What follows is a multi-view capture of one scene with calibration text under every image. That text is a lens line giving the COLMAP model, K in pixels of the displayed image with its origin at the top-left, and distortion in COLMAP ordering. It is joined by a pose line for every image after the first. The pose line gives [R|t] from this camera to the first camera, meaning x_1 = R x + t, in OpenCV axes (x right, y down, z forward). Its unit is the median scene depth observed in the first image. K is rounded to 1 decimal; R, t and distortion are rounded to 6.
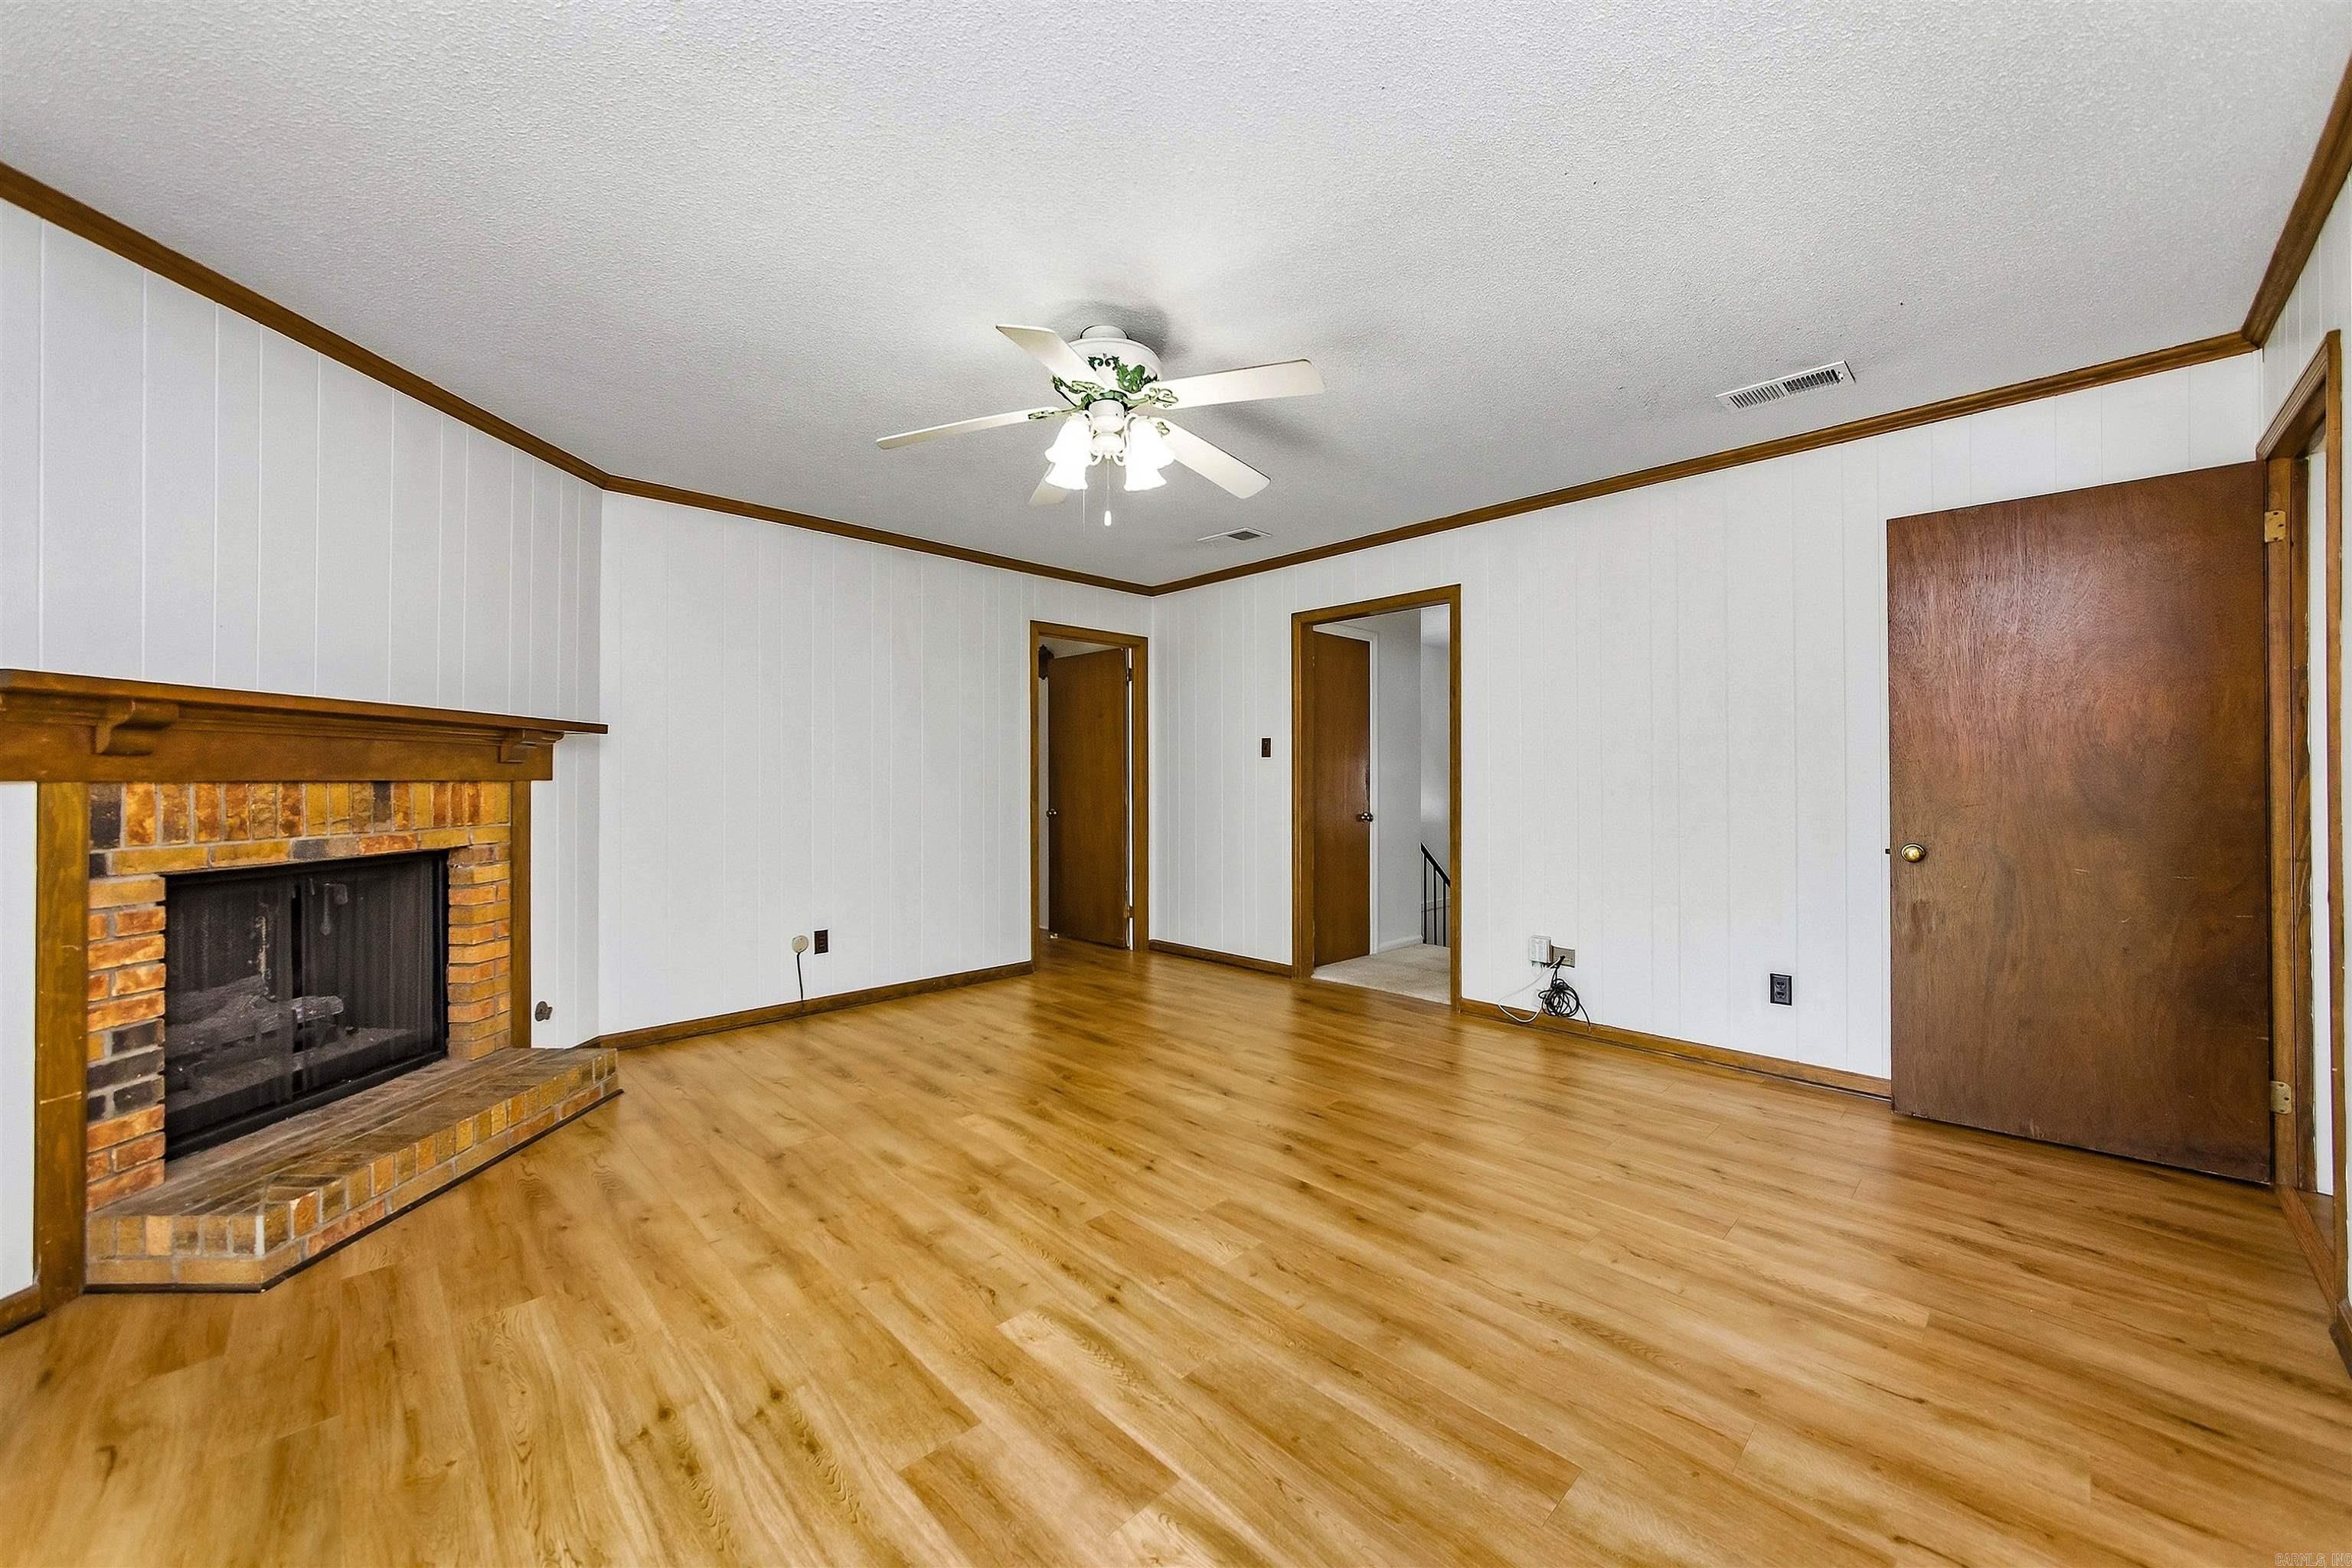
lens RADIAL K [[867.0, 0, 1178.7], [0, 867.0, 775.5], [0, 0, 1]] dist [-0.012284, 0.003417]
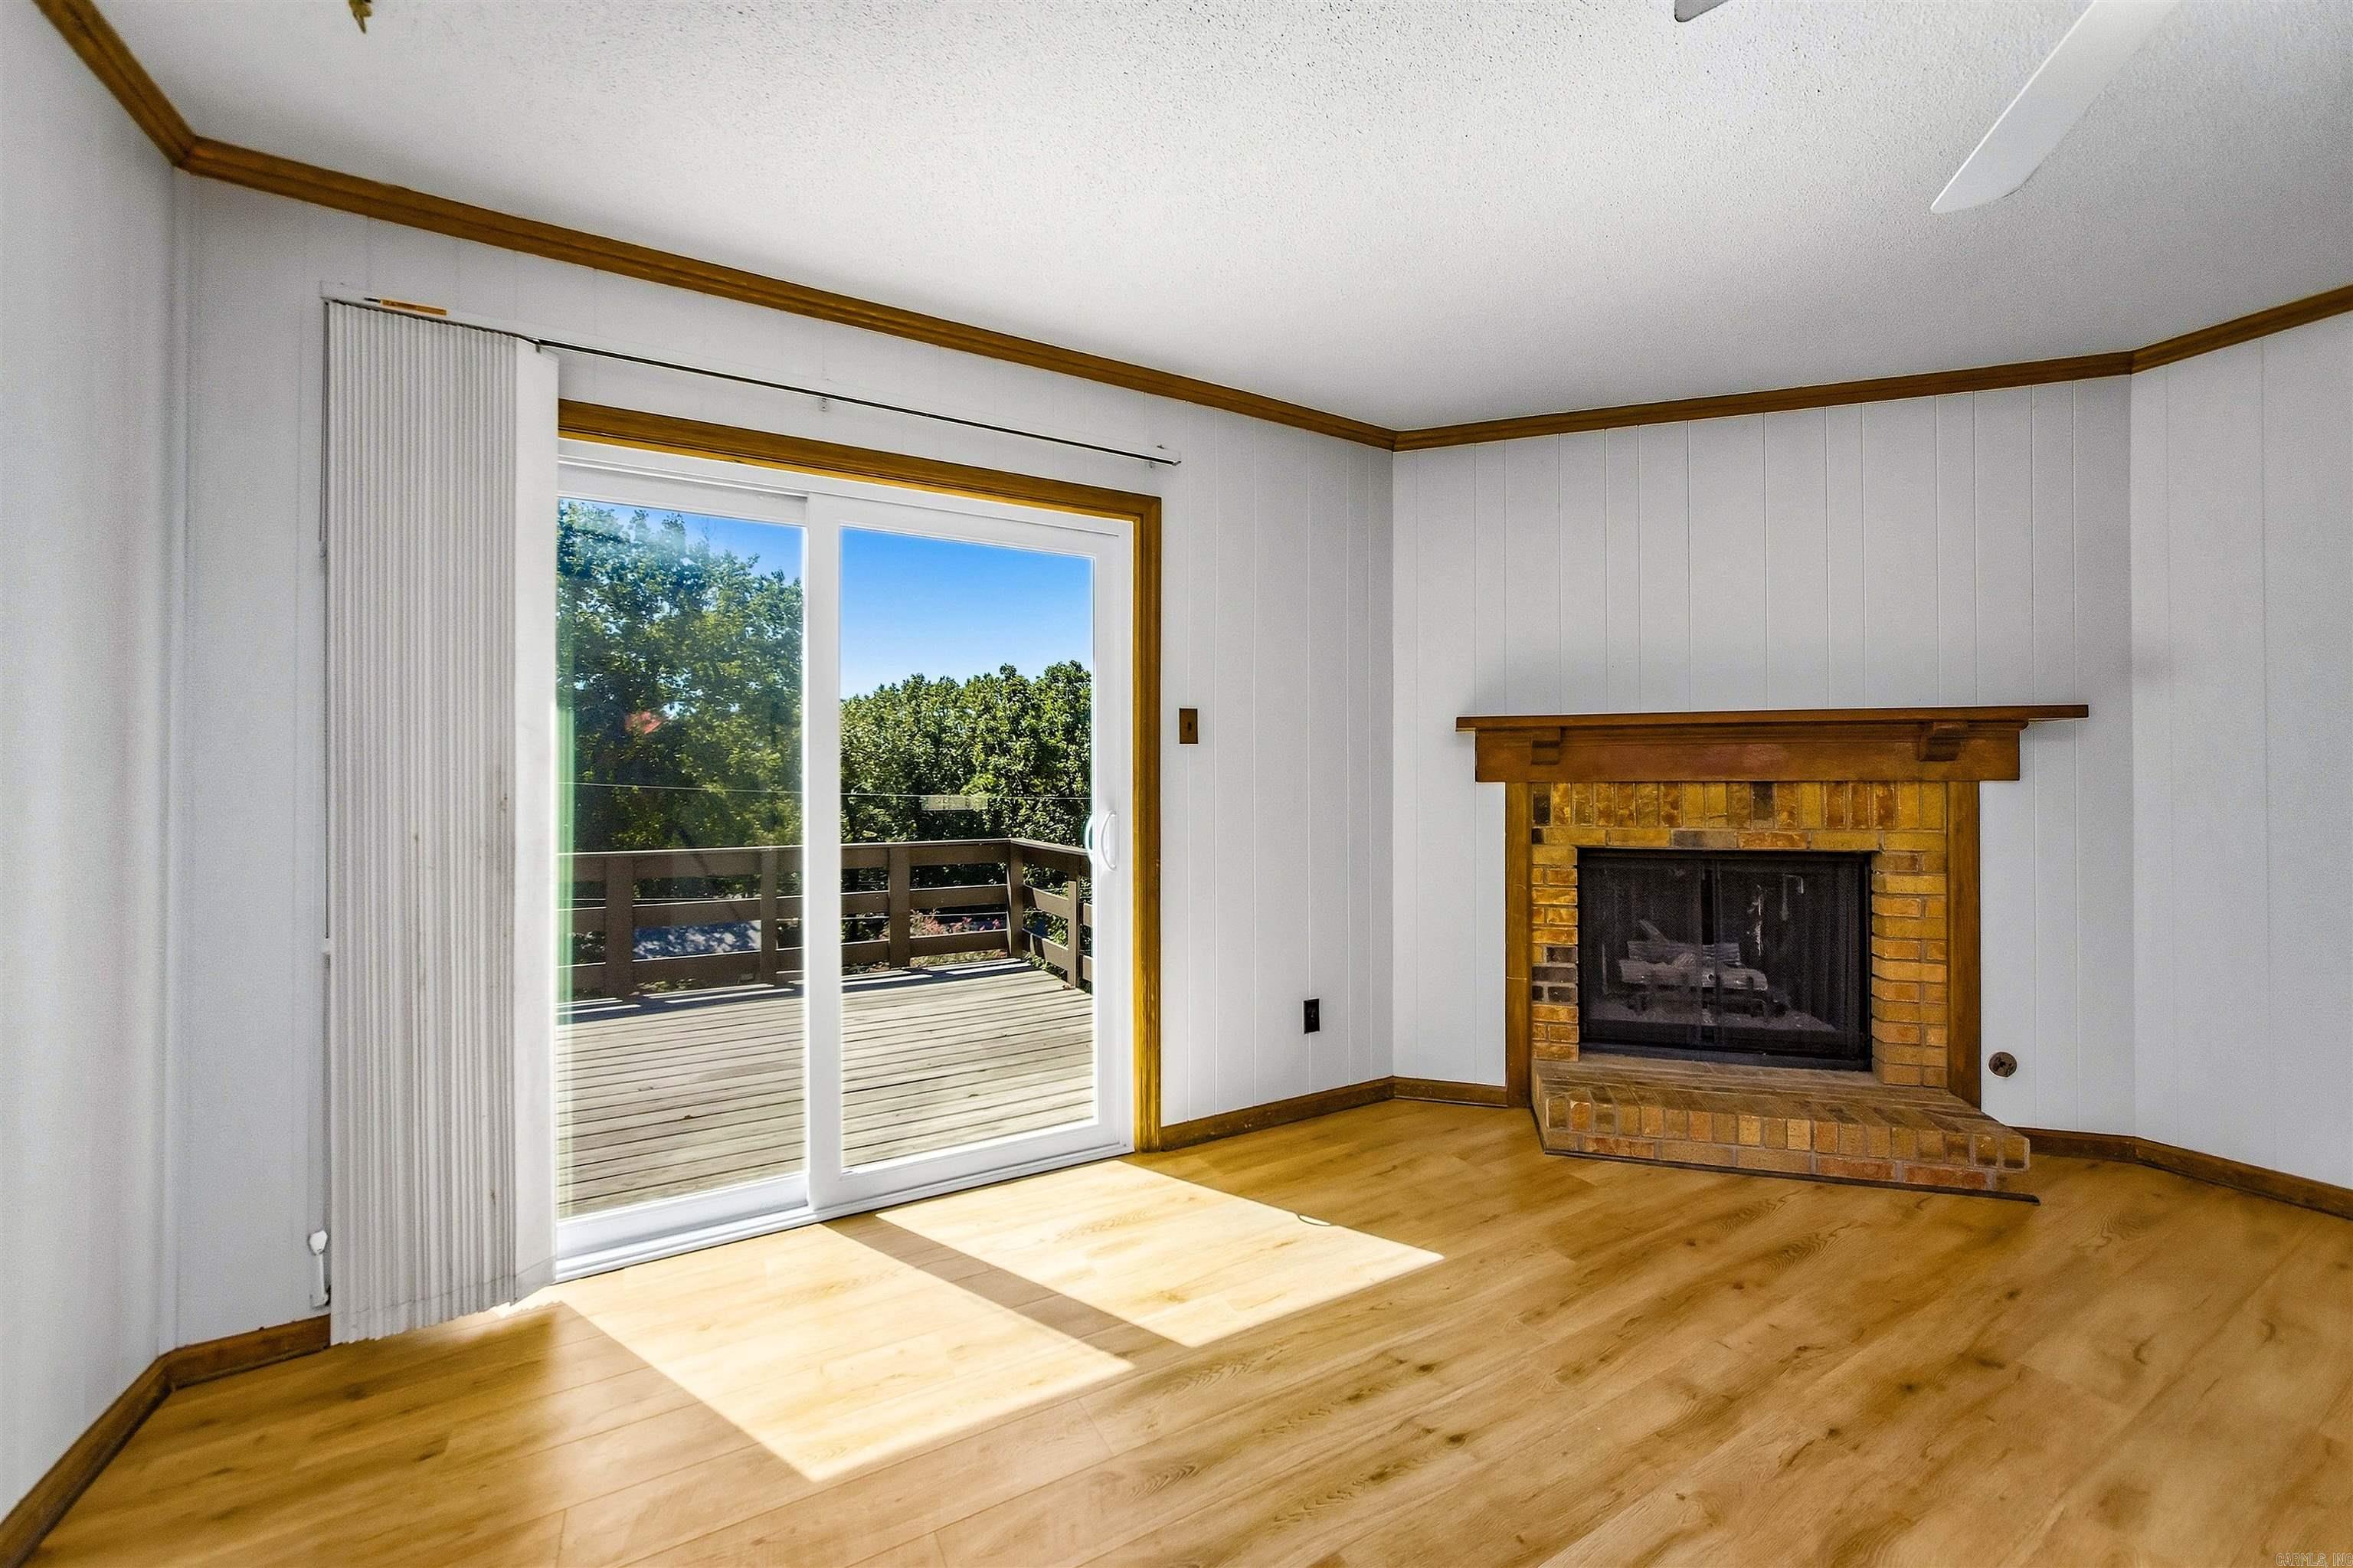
lens RADIAL K [[867.3, 0, 1169.0], [0, 867.3, 776.9], [0, 0, 1]] dist [-0.012284, 0.003417]
pose [[-0.260914, -0.003796, -0.965355, 0.332837], [0.007350, 0.999955, -0.005919, 0.001519], [0.965334, -0.008639, -0.260874, 0.606143]]
